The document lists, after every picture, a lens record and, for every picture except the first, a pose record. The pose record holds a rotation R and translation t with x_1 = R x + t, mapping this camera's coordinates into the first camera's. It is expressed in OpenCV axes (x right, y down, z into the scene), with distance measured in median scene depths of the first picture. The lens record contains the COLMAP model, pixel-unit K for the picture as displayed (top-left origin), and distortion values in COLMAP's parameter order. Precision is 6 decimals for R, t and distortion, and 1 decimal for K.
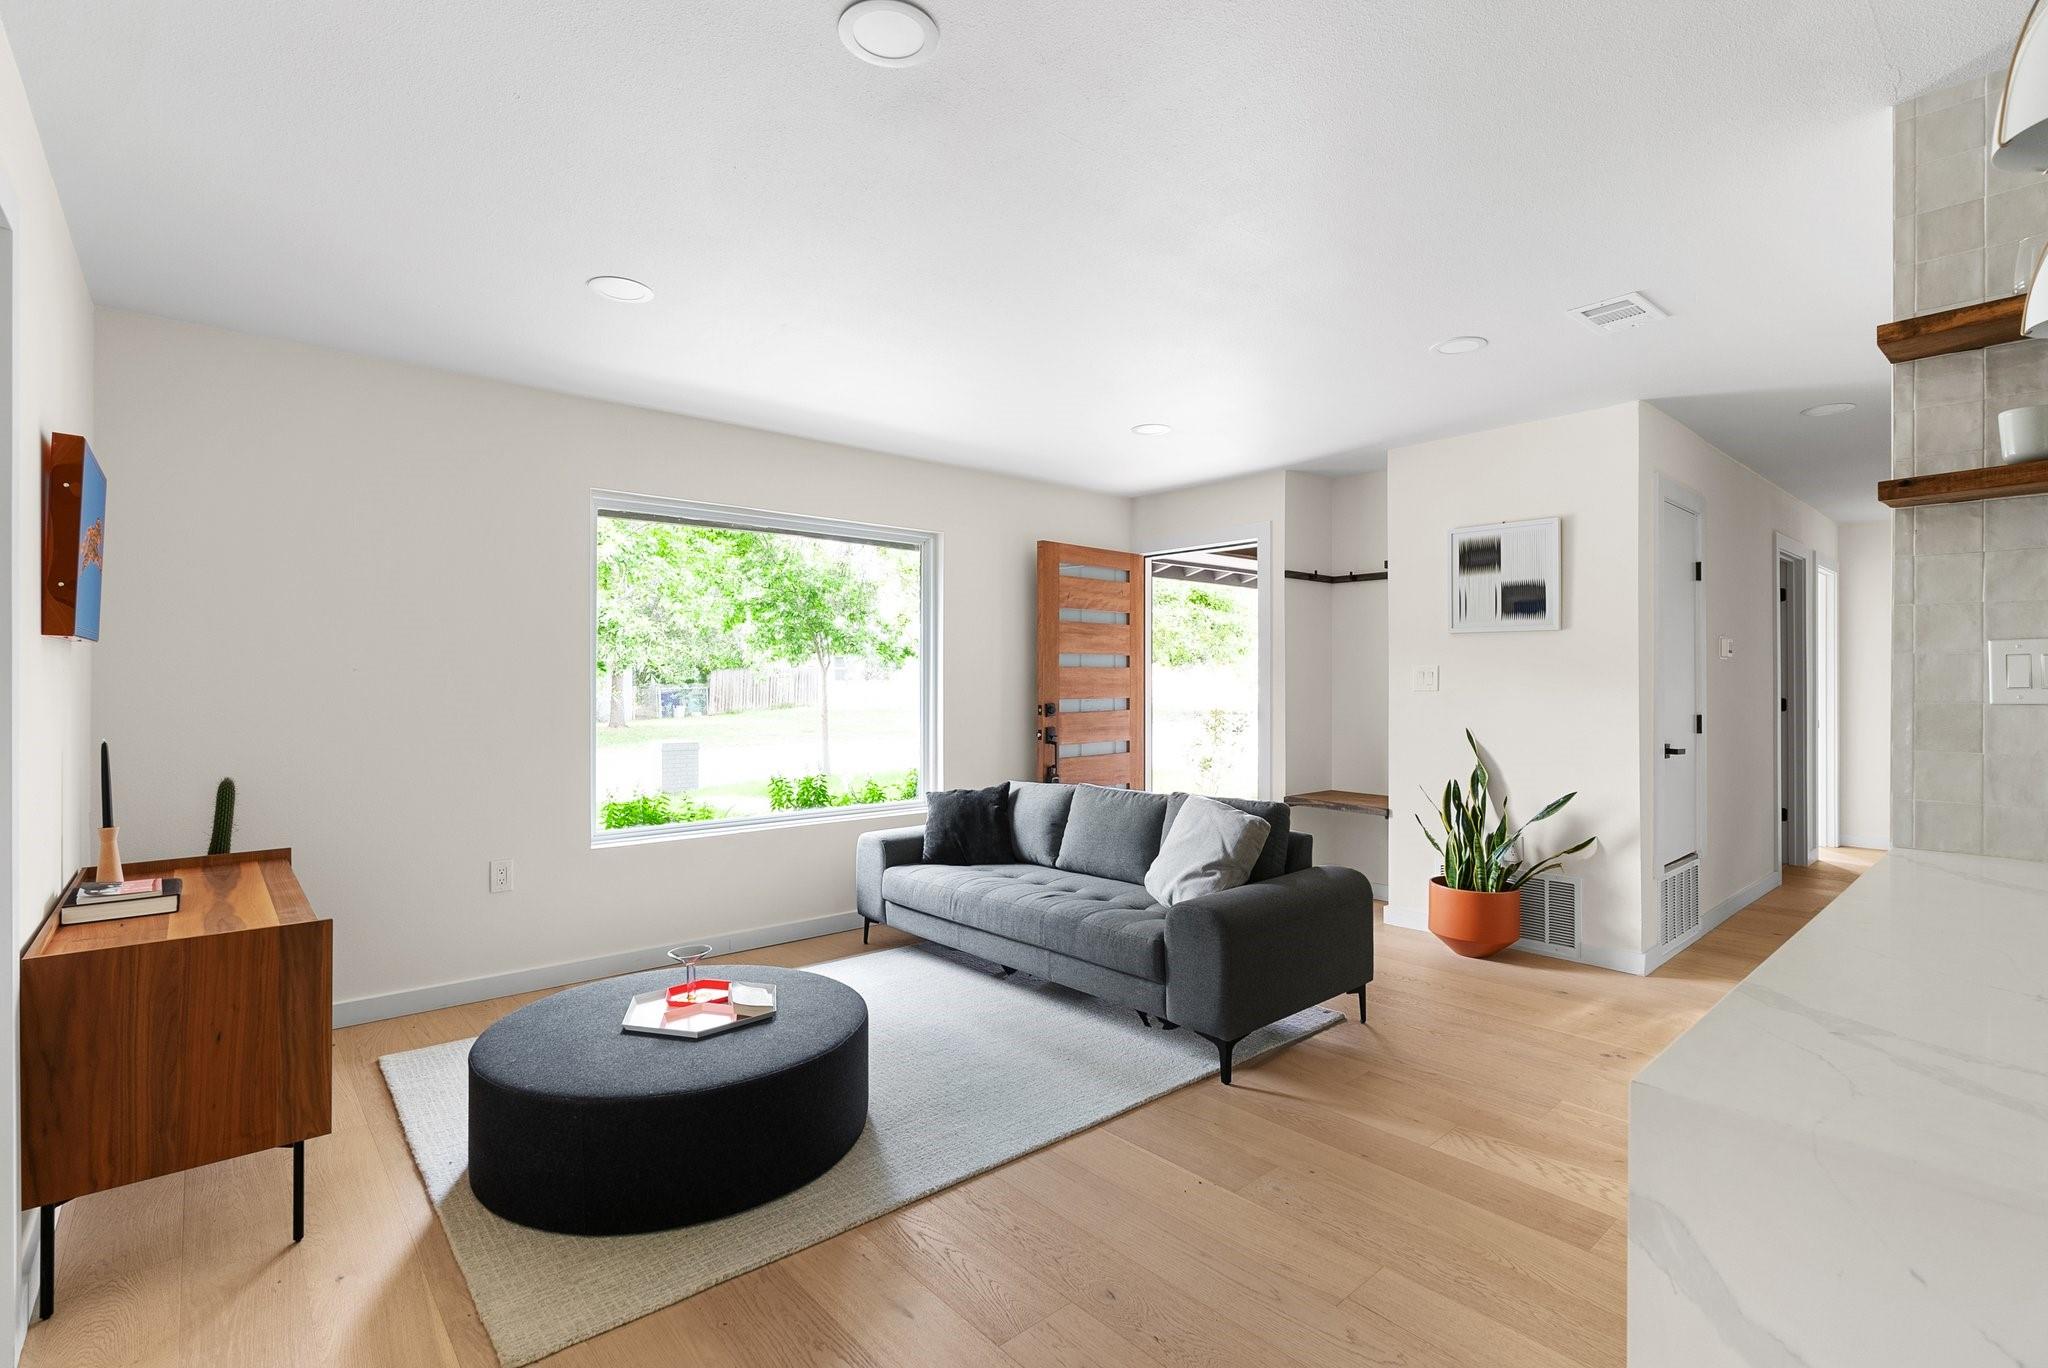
lens RADIAL K [[942.1, 0, 1028.8], [0, 942.1, 678.4], [0, 0, 1]] dist [-0.005658, 0.000454]
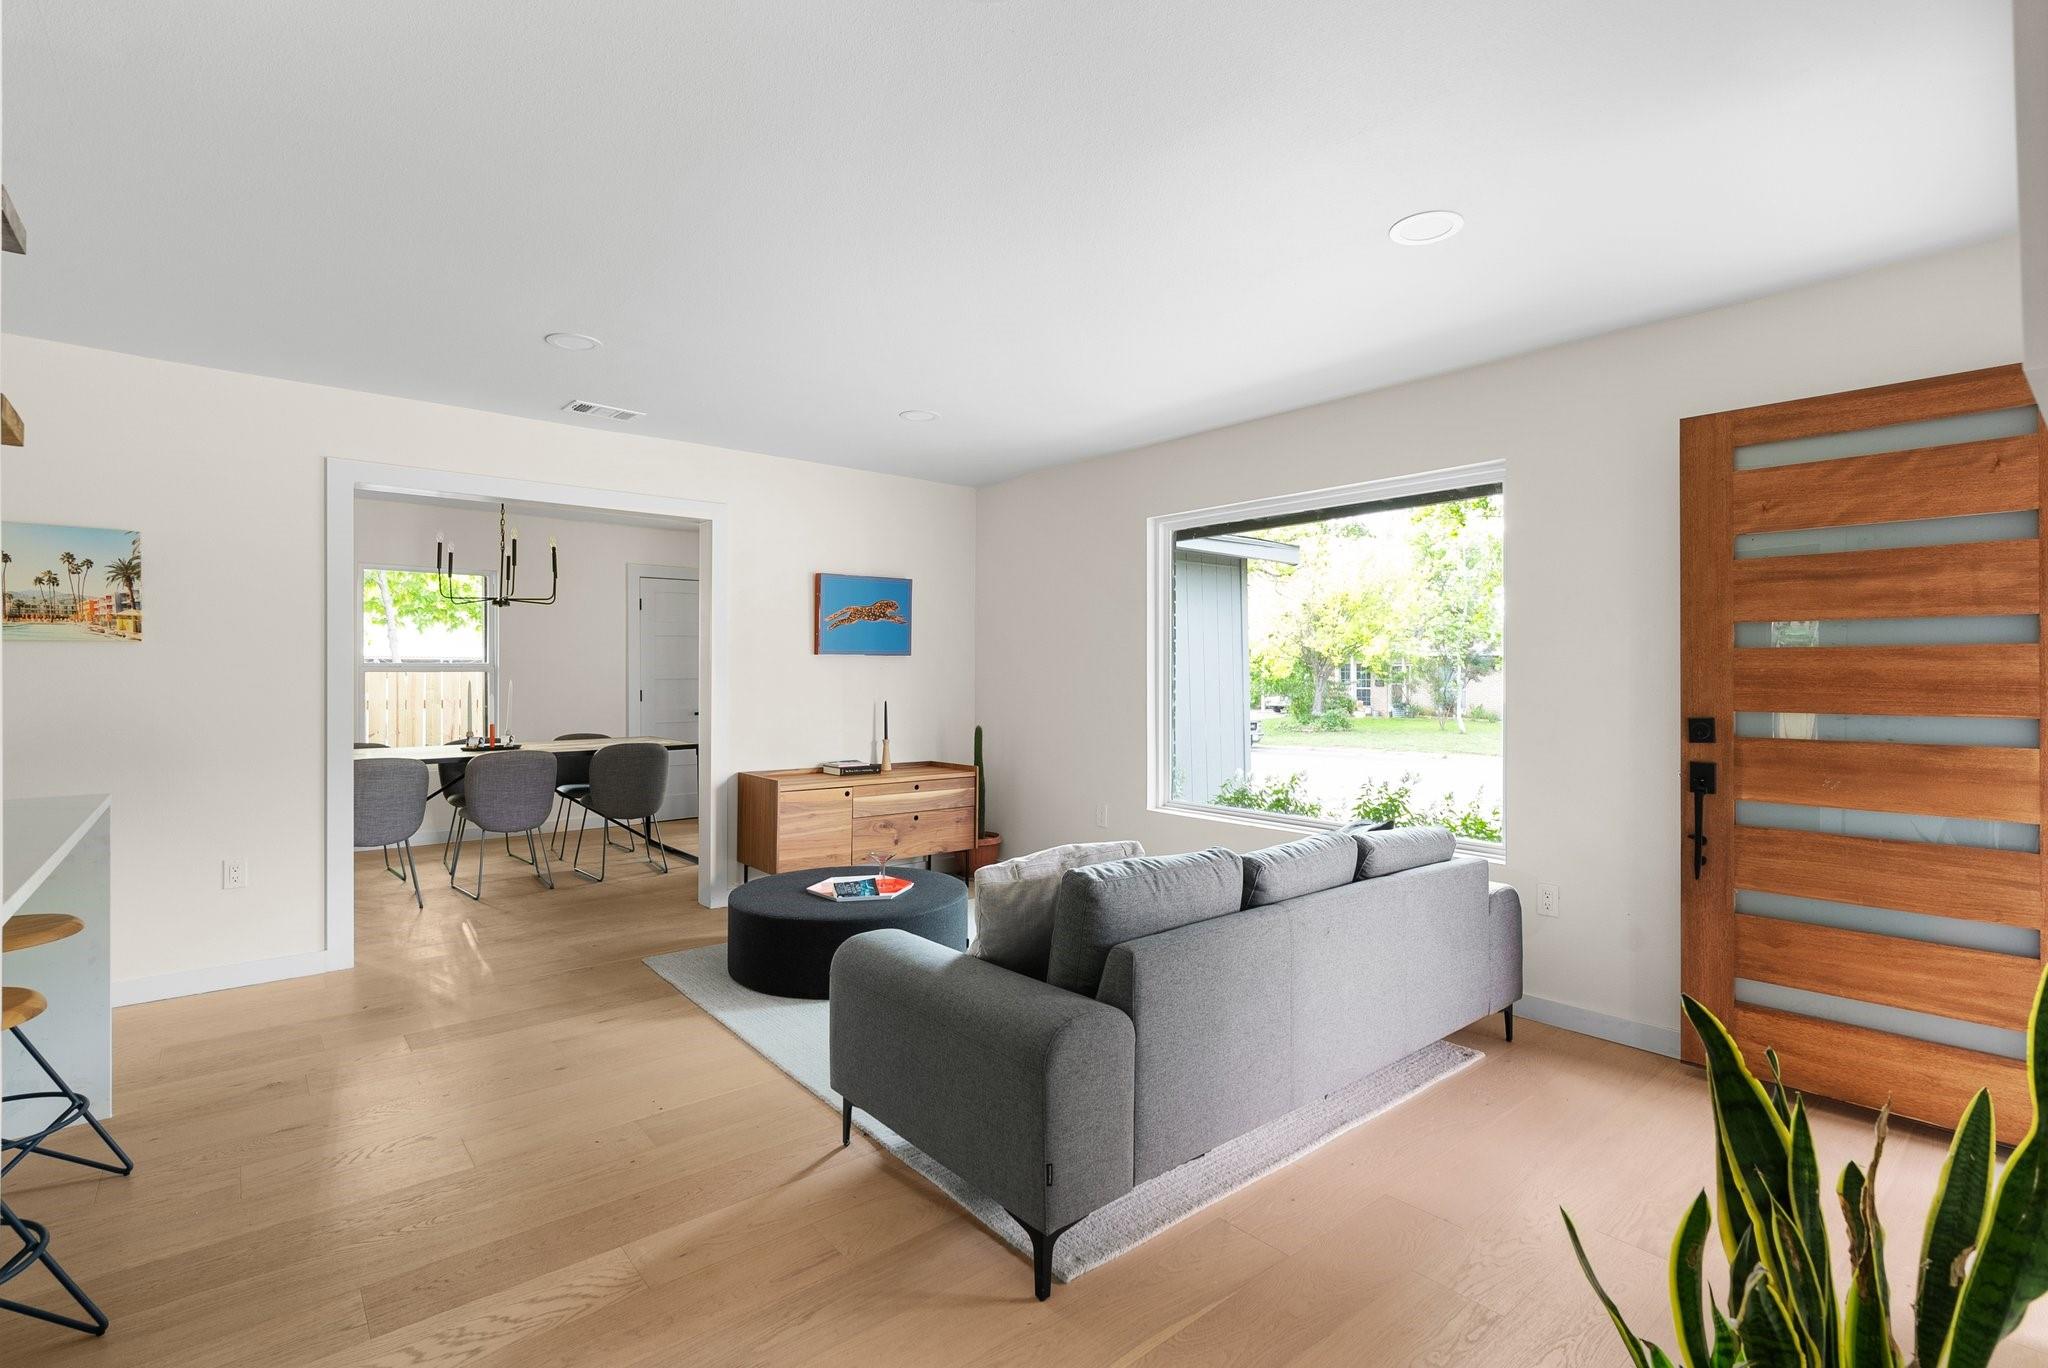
lens RADIAL K [[942.1, 0, 1028.2], [0, 942.1, 676.1], [0, 0, 1]] dist [-0.005658, 0.000454]
pose [[-0.014966, 0.002436, -0.999885, 0.565912], [-0.001850, 0.999995, 0.002464, 0.001941], [0.999886, 0.001886, -0.014961, 0.627578]]
